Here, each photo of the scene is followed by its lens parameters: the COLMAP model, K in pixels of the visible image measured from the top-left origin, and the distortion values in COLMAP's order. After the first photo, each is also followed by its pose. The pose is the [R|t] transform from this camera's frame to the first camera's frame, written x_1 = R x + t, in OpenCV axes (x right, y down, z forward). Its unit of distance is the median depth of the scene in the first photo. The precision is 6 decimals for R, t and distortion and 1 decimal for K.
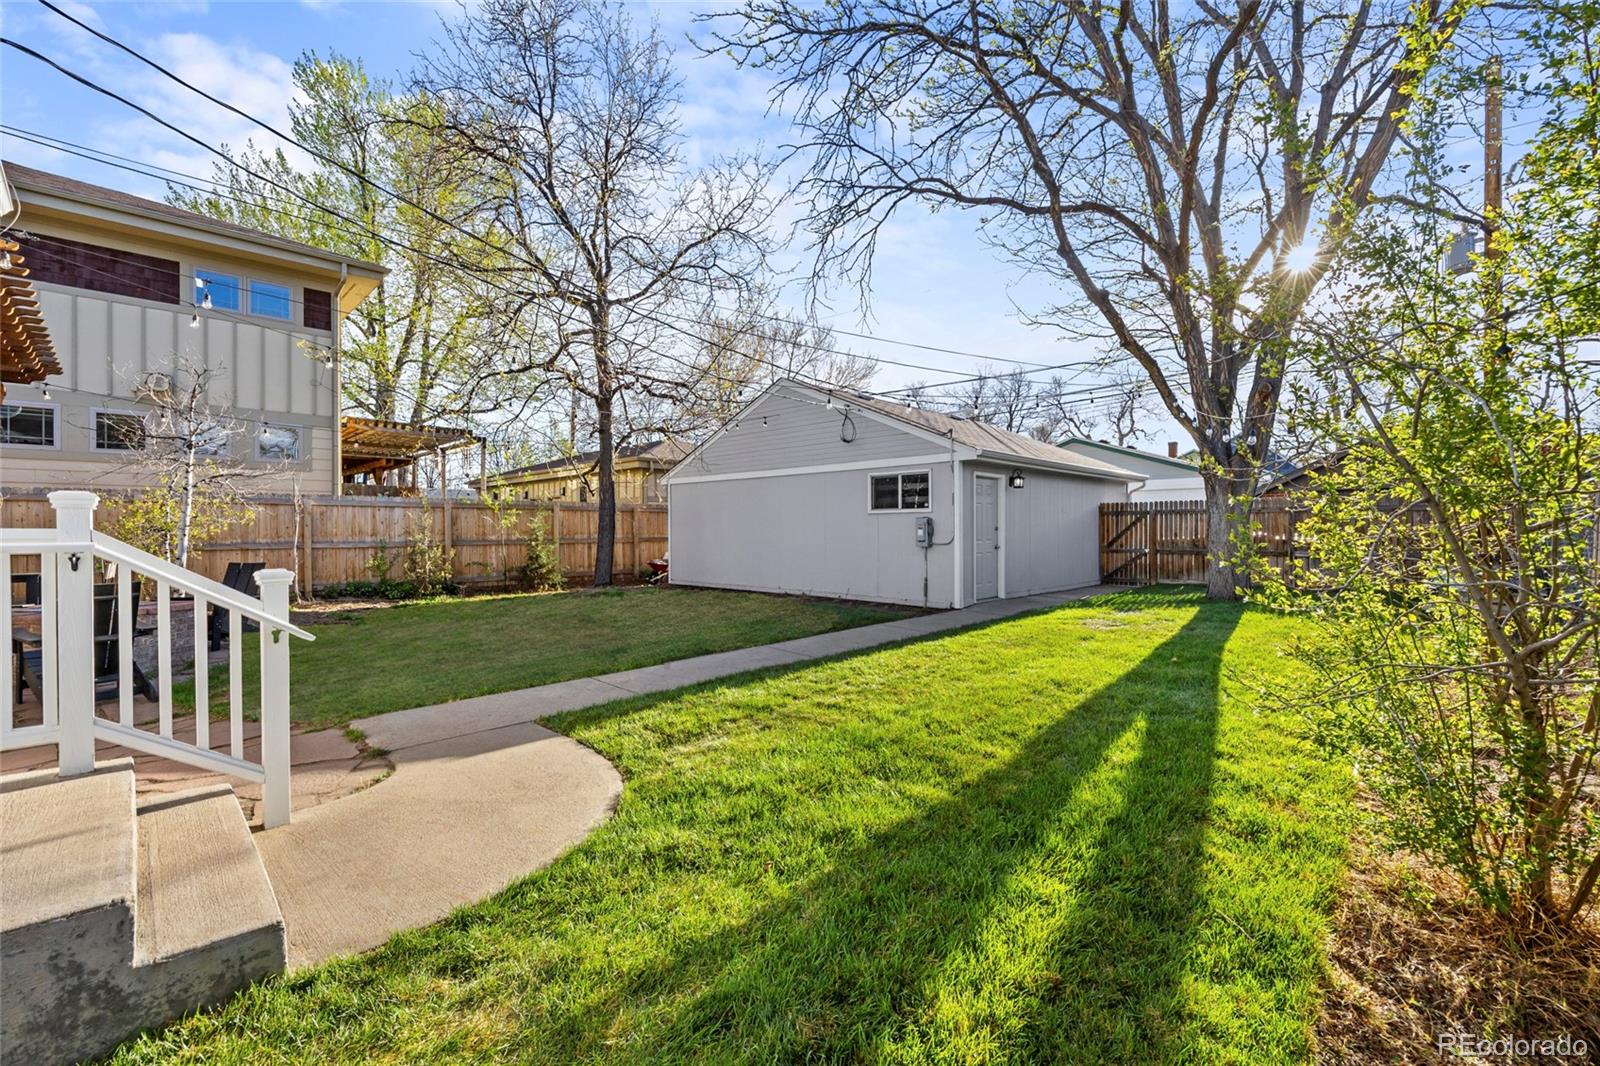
lens RADIAL K [[685.3, 0, 803.2], [0, 685.3, 533.8], [0, 0, 1]] dist [-0.000082, 0.000293]
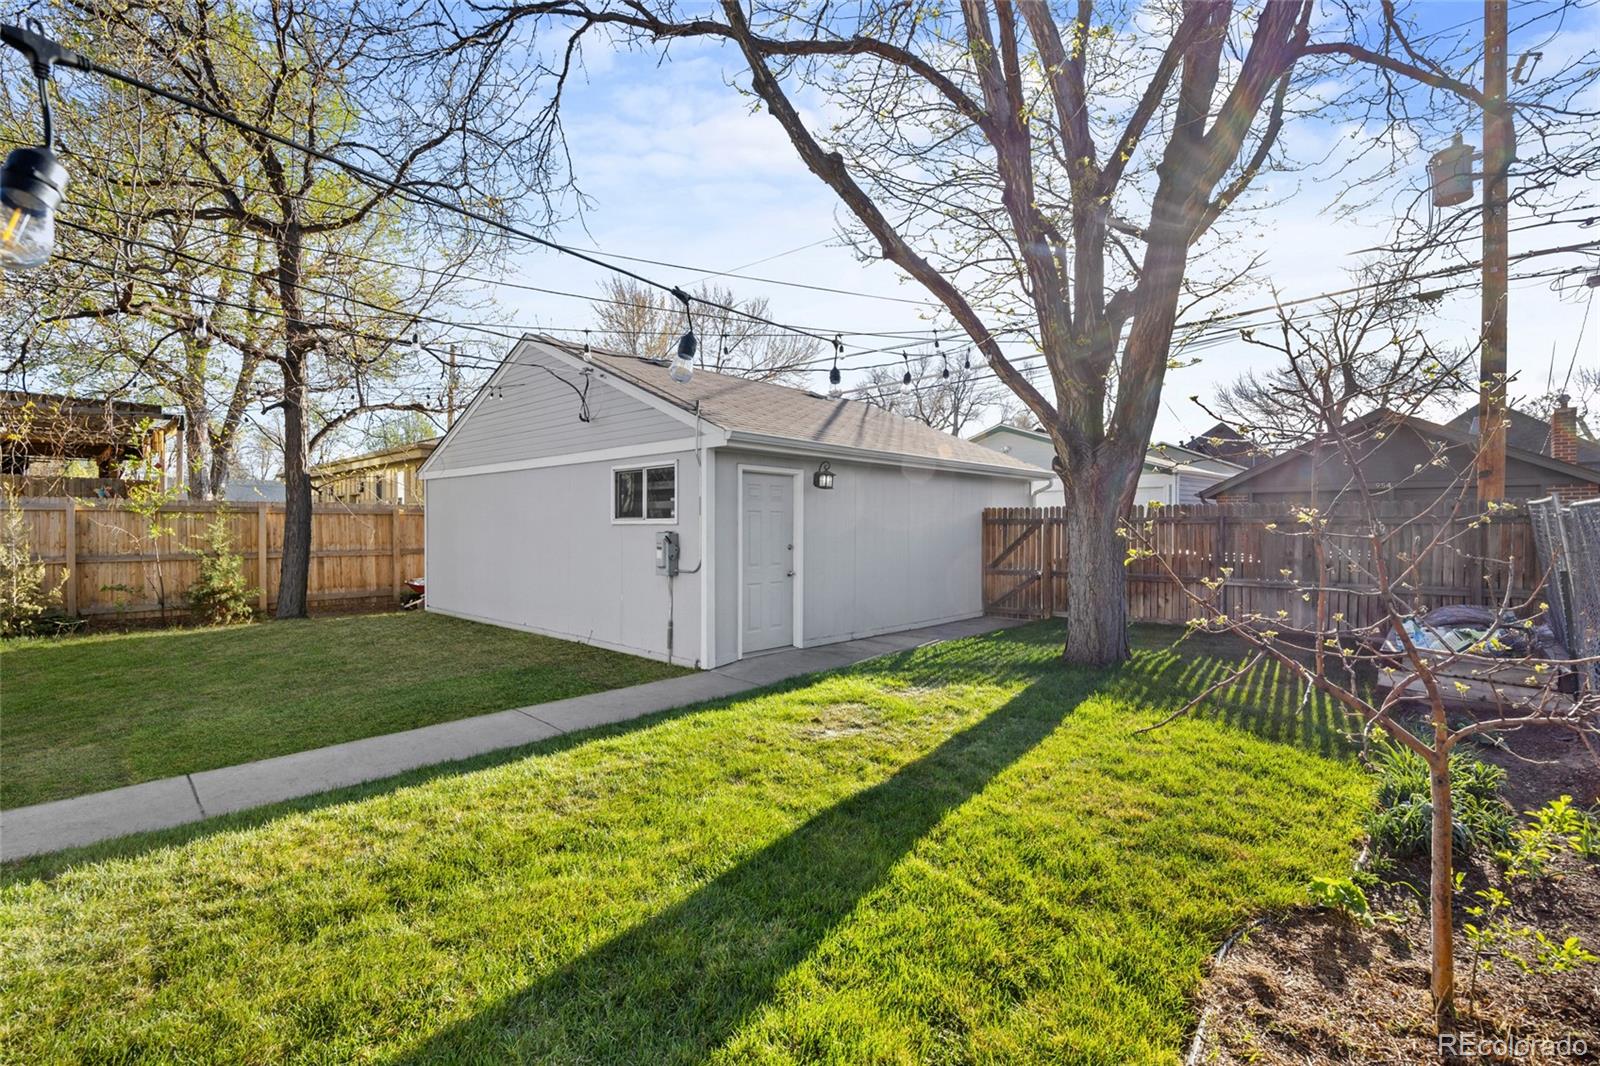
lens RADIAL K [[723.5, 0, 799.2], [0, 723.5, 529.9], [0, 0, 1]] dist [-0.000793, -0.000544]
pose [[0.999829, 0.004255, 0.018010, 0.277339], [-0.004216, 0.999989, -0.002242, -0.023194], [-0.018019, 0.002166, 0.999835, 0.267740]]
